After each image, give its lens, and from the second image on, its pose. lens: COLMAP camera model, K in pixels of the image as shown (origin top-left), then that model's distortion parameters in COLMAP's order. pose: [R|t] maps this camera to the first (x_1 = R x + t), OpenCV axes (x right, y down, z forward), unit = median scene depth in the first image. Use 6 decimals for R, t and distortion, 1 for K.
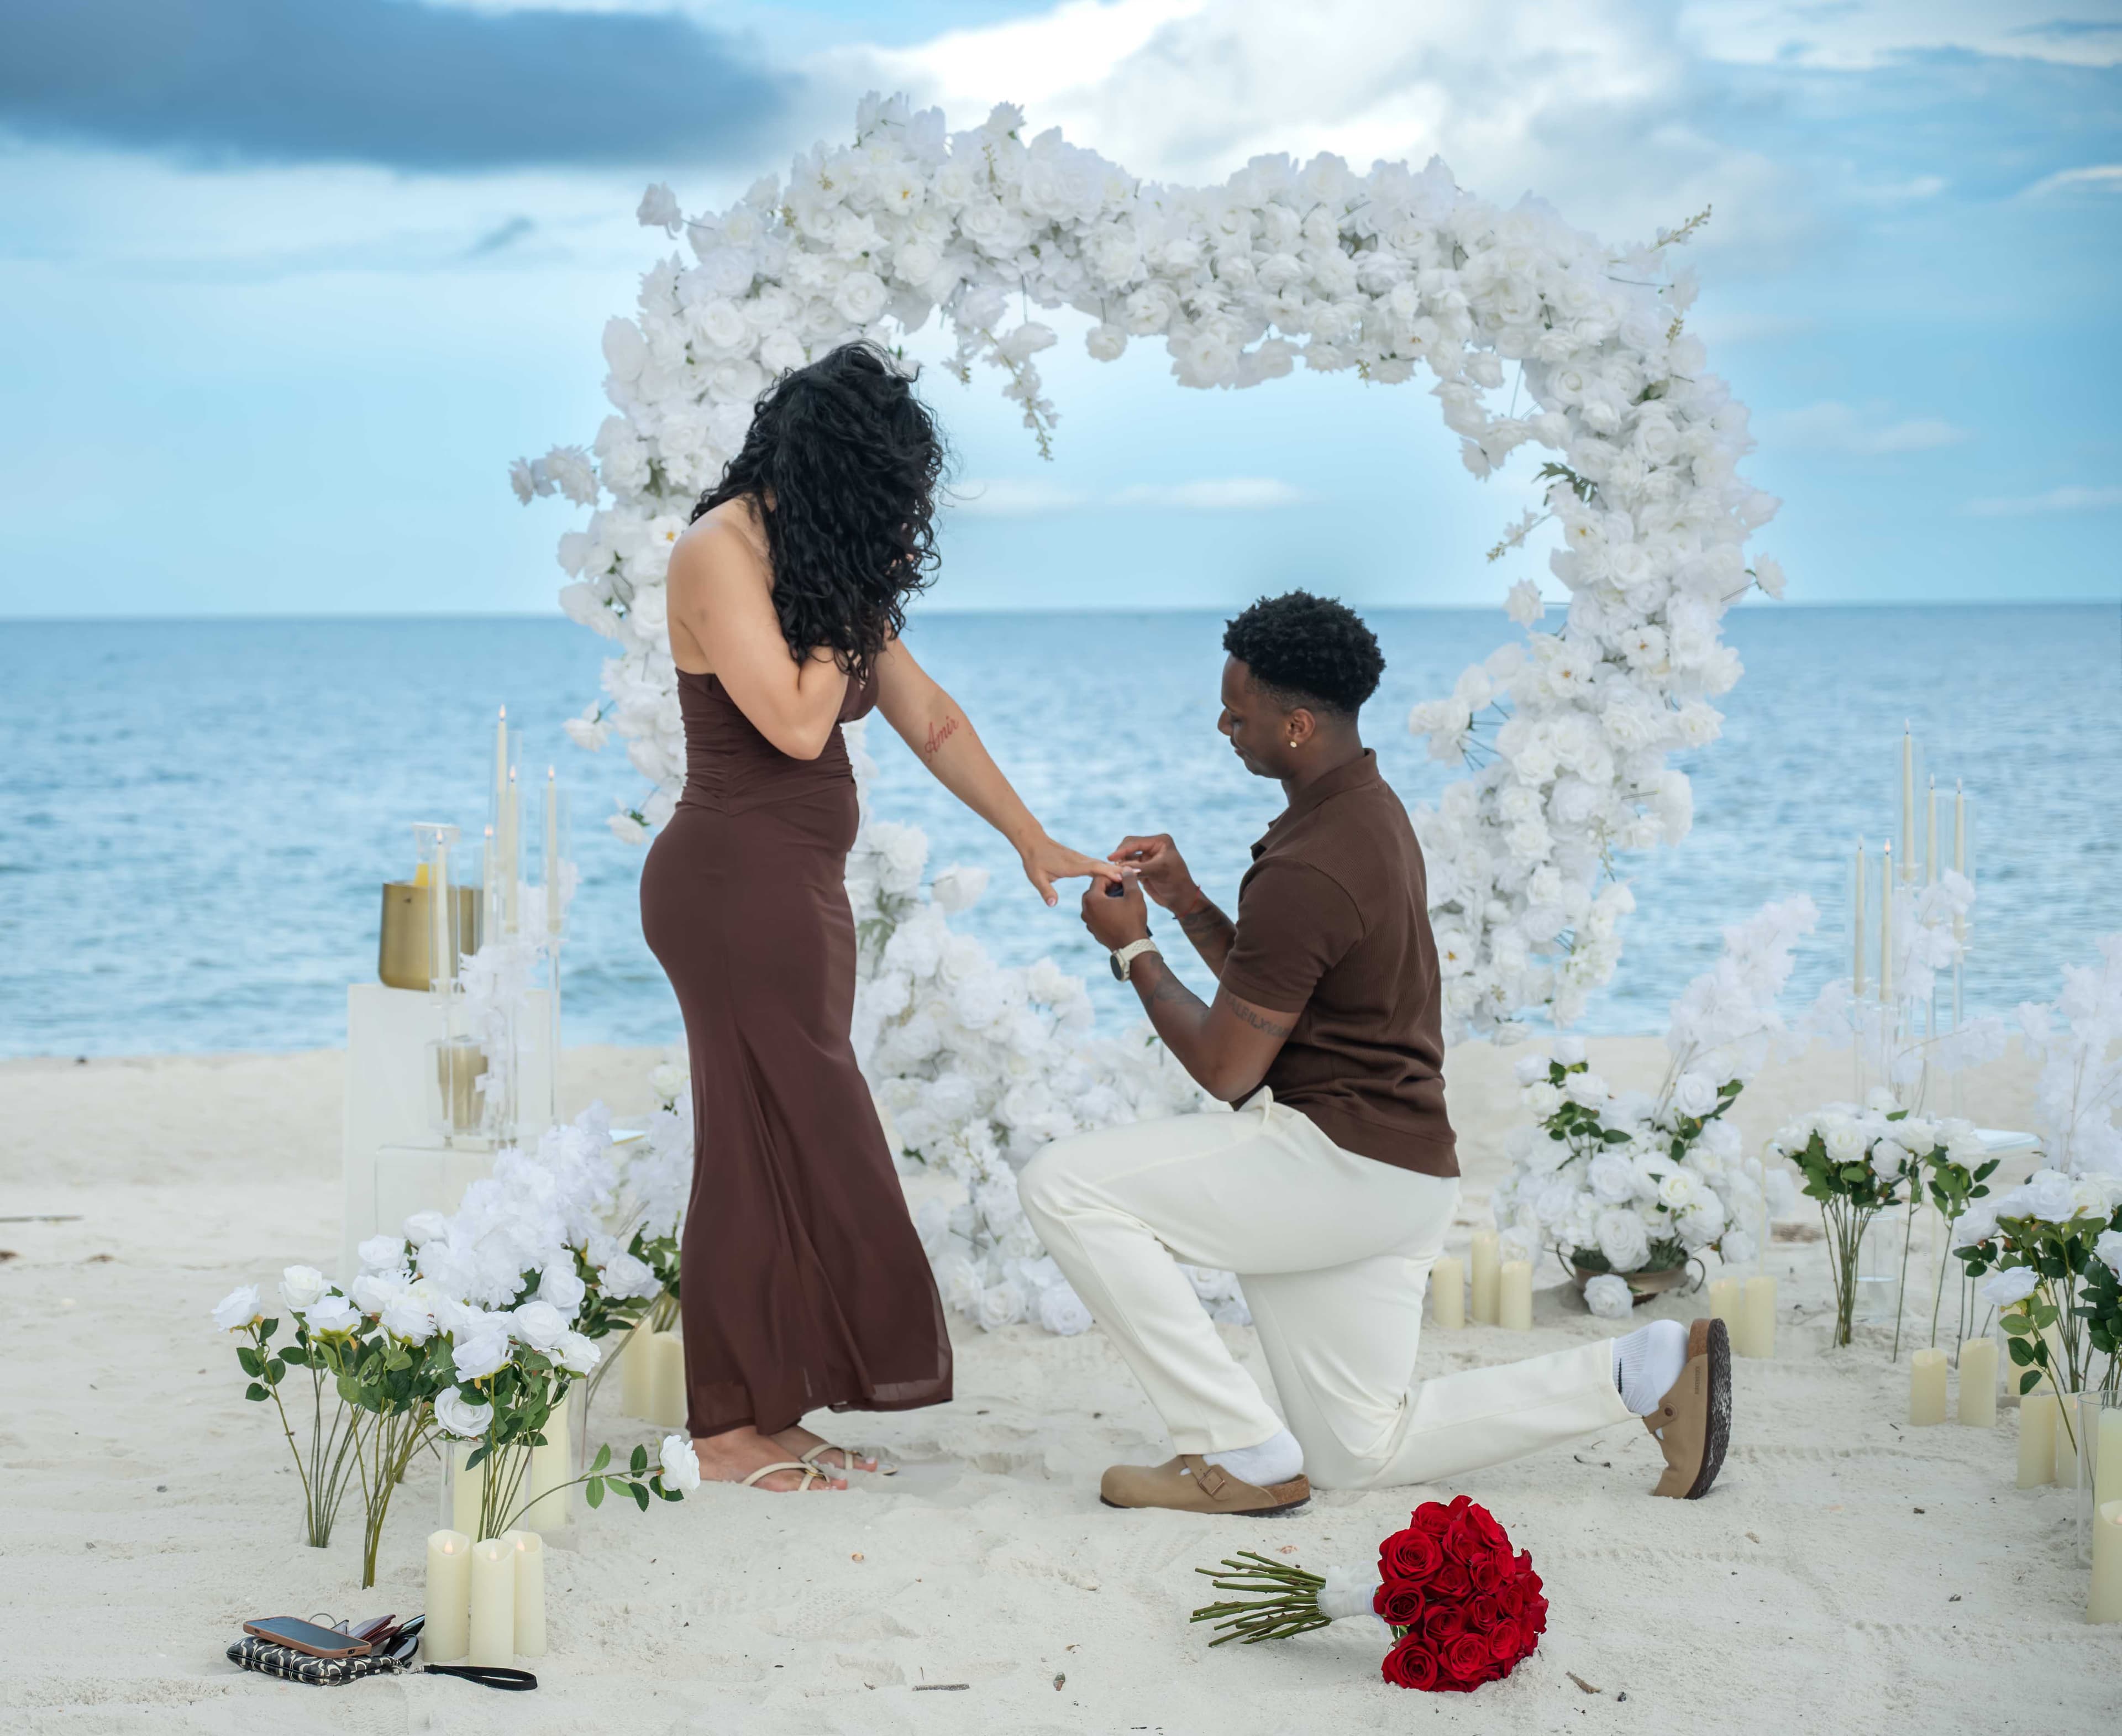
lens RADIAL K [[4777.4, 0, 945.5], [0, 4777.4, 924.0], [0, 0, 1]] dist [0.044838, 0.000000]
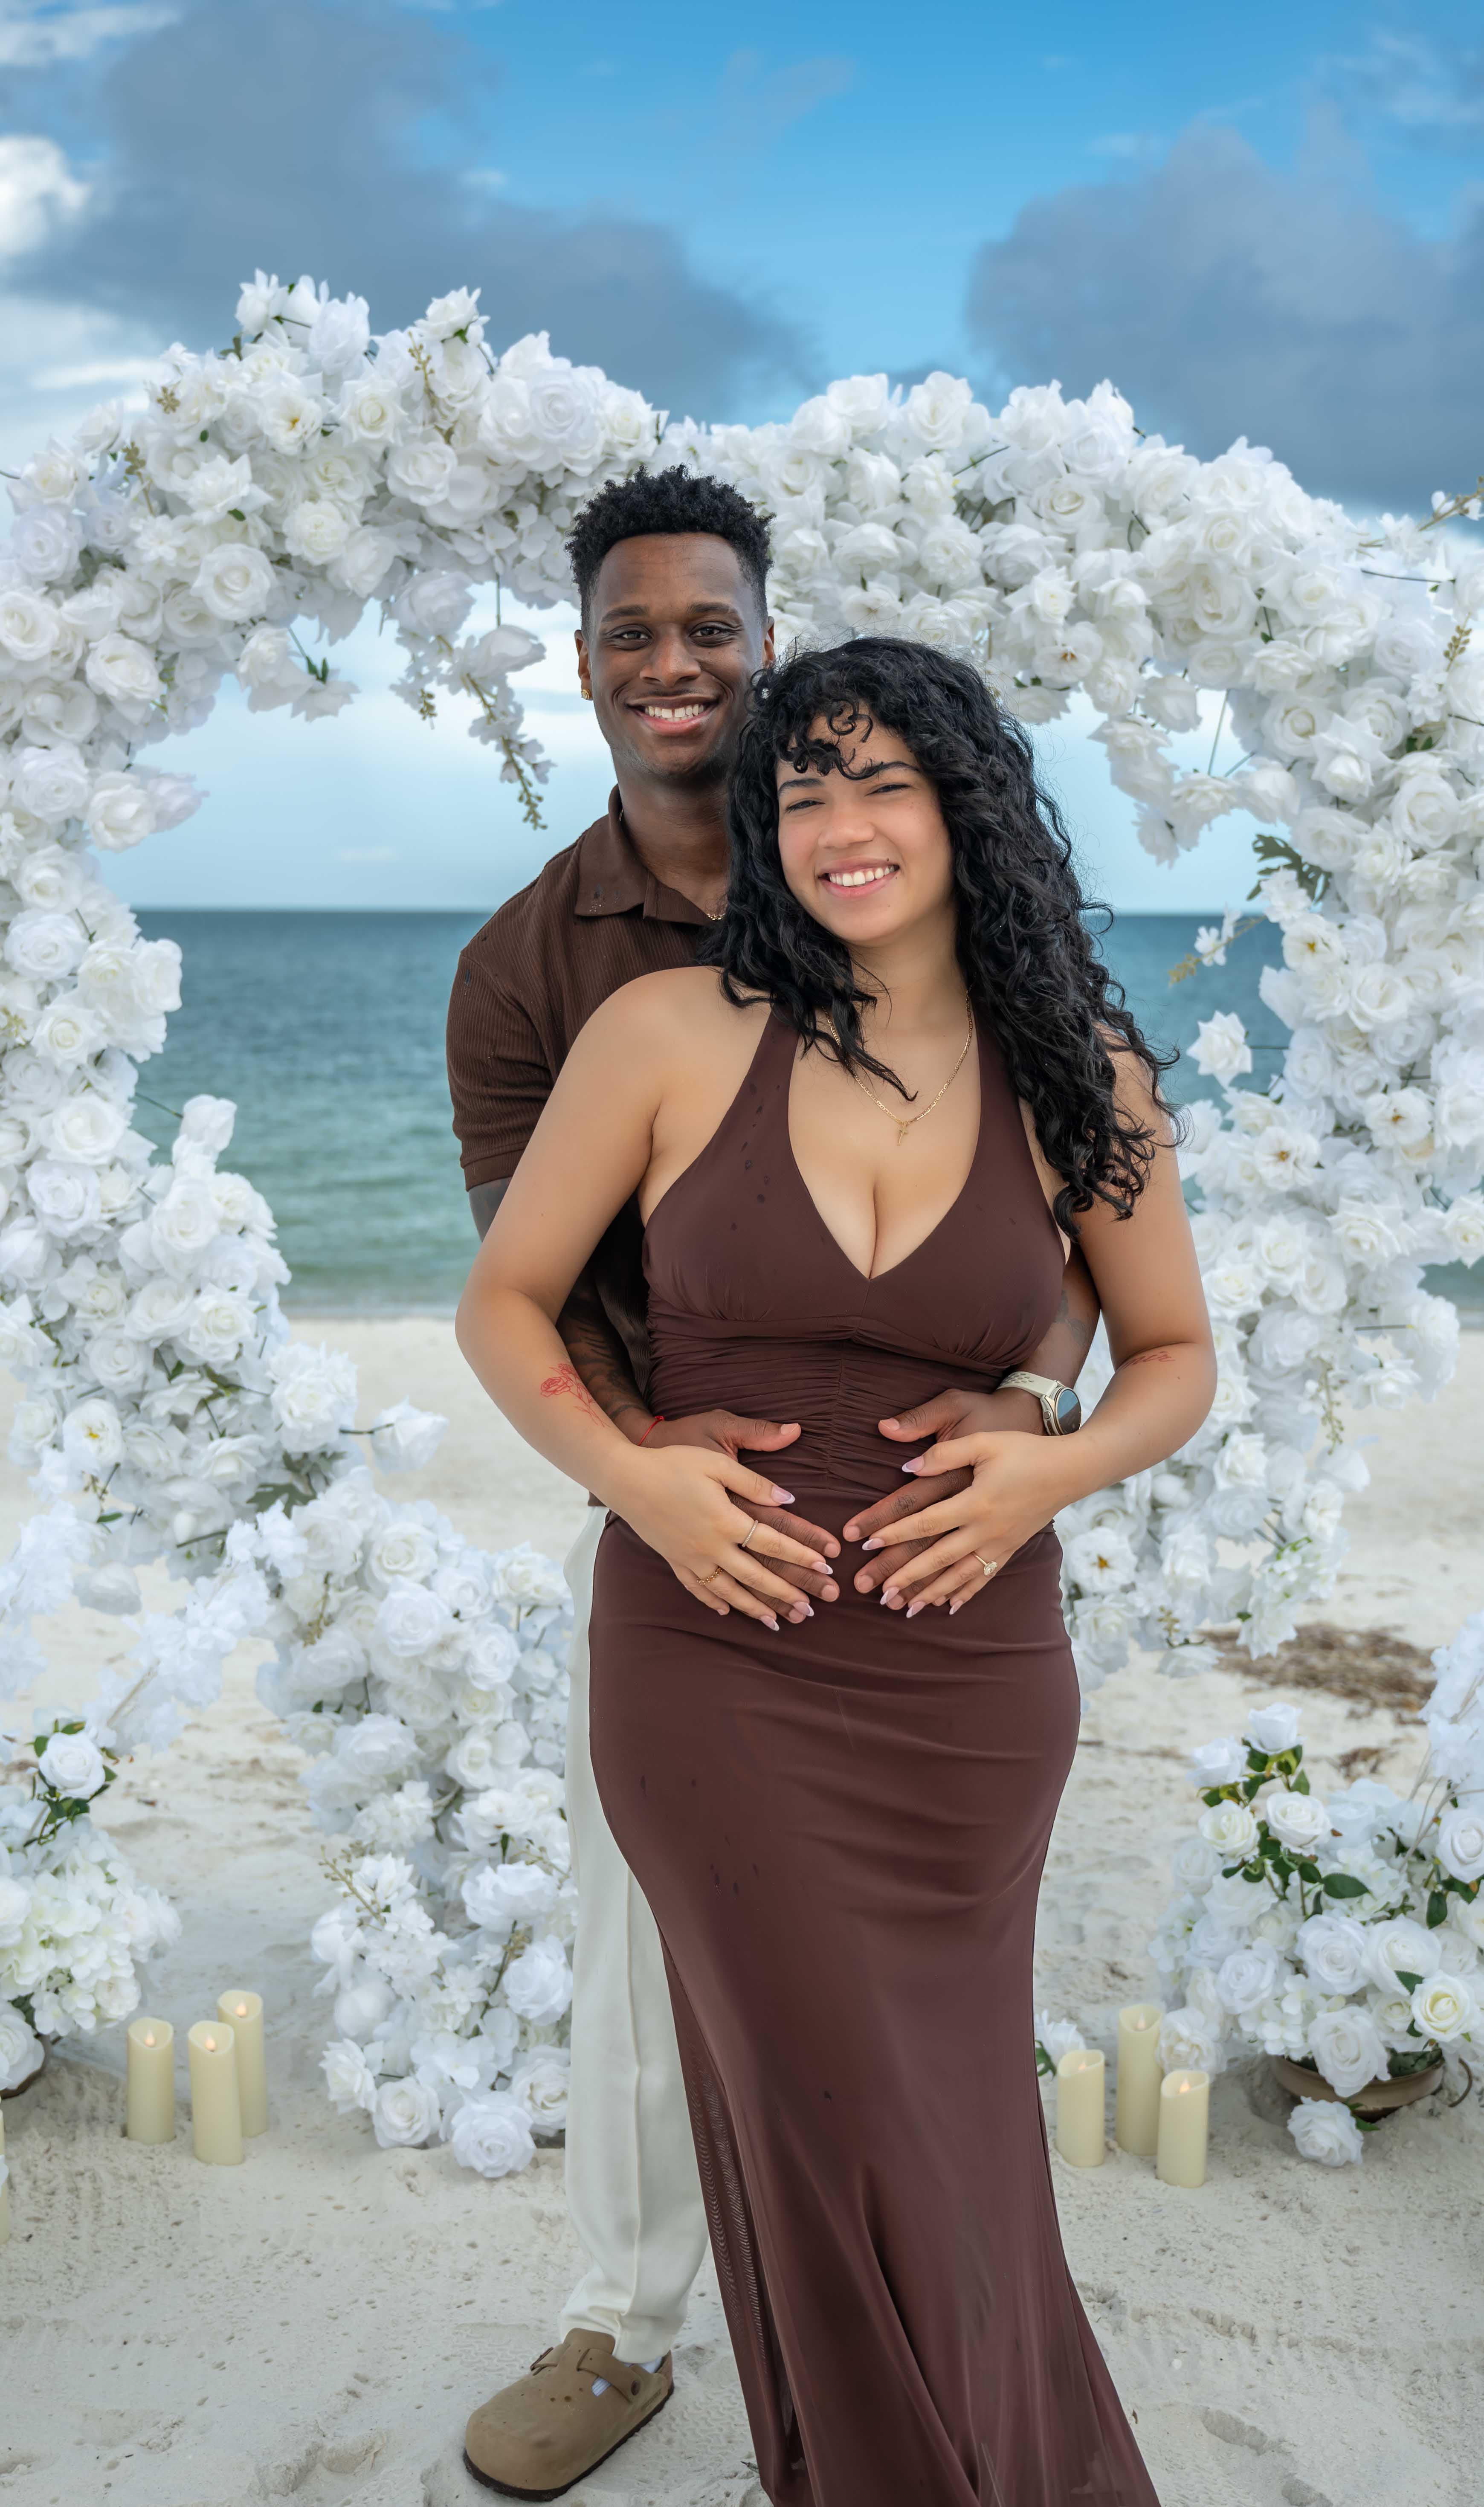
lens RADIAL K [[2963.1, 0, 728.4], [0, 2963.1, 1271.4], [0, 0, 1]] dist [-0.004136, 0.000000]
pose [[0.999001, 0.018041, -0.040890, 0.068776], [-0.015654, 0.998196, 0.057958, -0.058993], [0.041862, -0.057260, 0.997481, 0.575226]]
